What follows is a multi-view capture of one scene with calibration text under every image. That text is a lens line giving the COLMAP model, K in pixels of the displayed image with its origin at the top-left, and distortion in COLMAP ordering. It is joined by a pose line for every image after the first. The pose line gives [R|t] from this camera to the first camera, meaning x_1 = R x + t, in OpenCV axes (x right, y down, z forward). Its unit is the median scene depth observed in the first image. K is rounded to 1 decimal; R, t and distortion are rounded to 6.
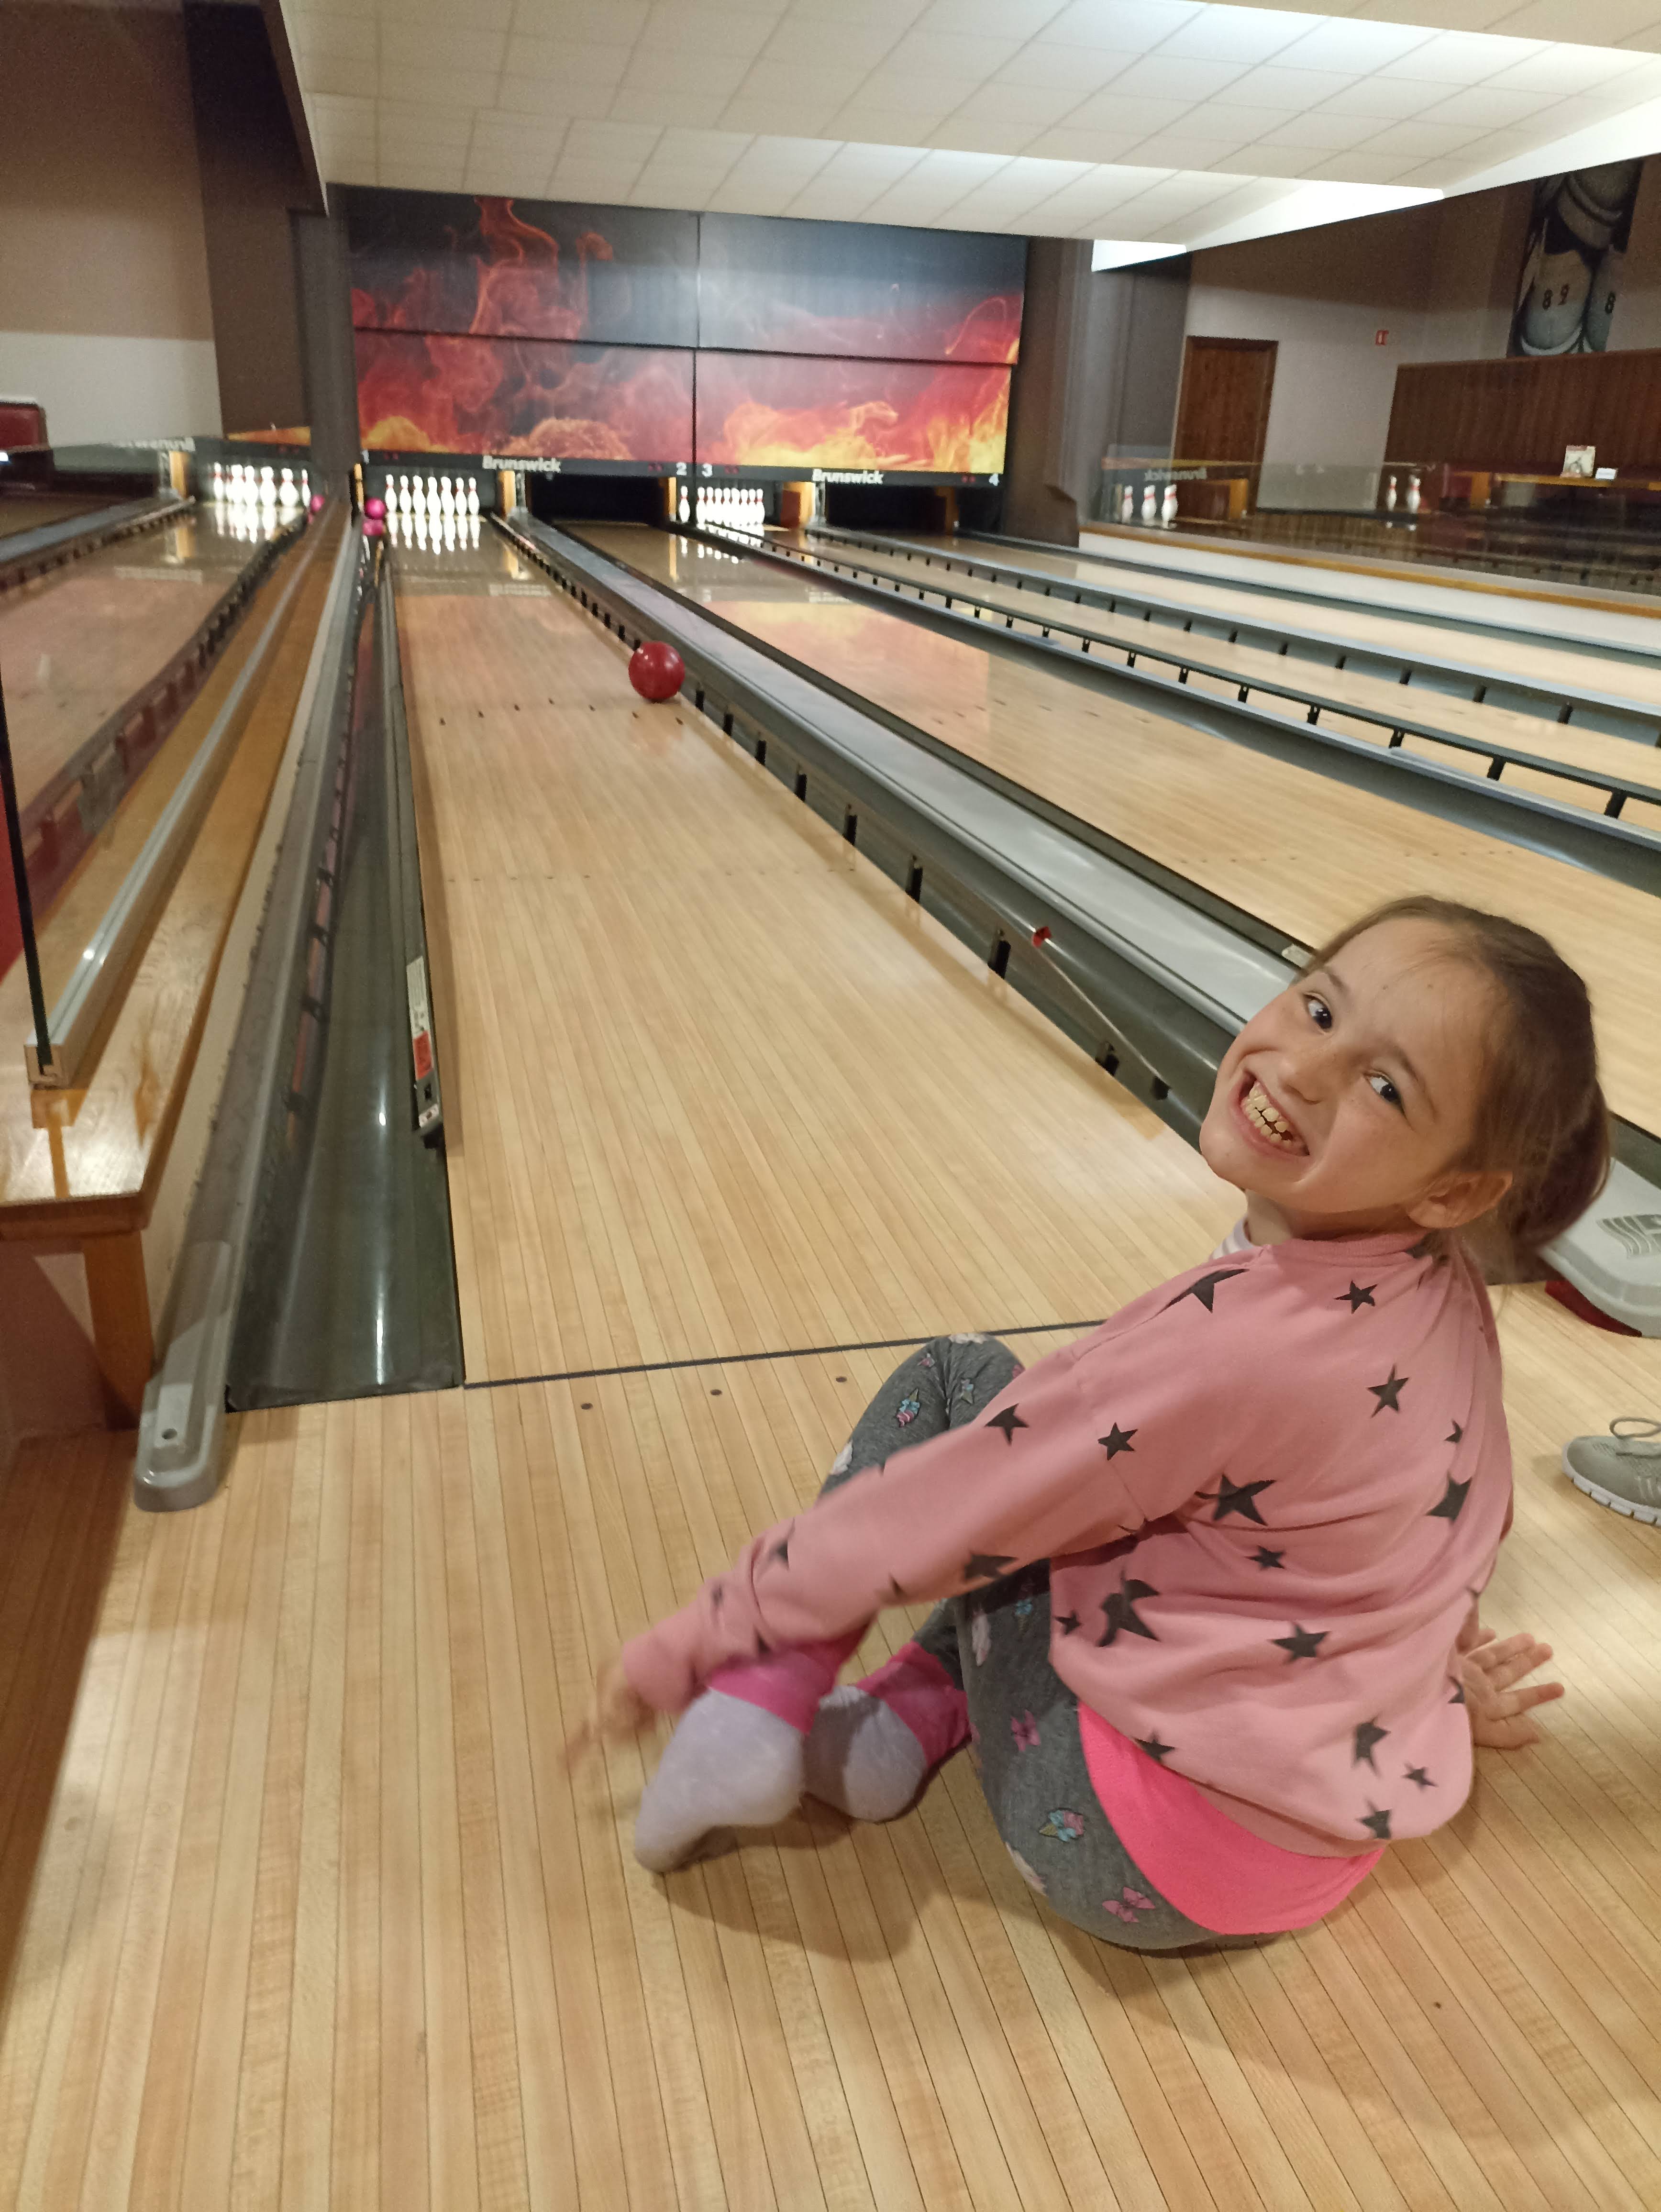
lens RADIAL K [[1704.5, 0, 830.5], [0, 1704.5, 1106.0], [0, 0, 1]] dist [0.119517, -0.176594]
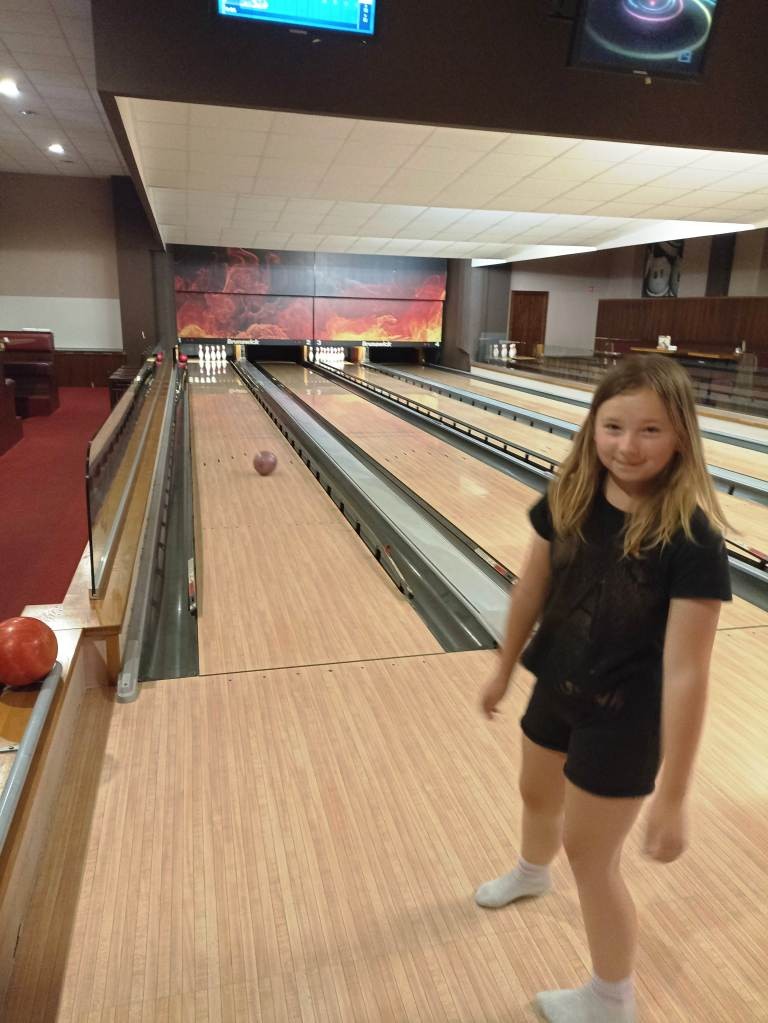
lens RADIAL K [[788.3, 0, 384.0], [0, 788.3, 511.5], [0, 0, 1]] dist [0.119517, -0.176594]
pose [[0.999948, -0.009277, -0.004118, 0.025579], [0.008737, 0.993195, -0.116131, 0.000874], [0.005167, 0.116089, 0.993225, -0.097887]]
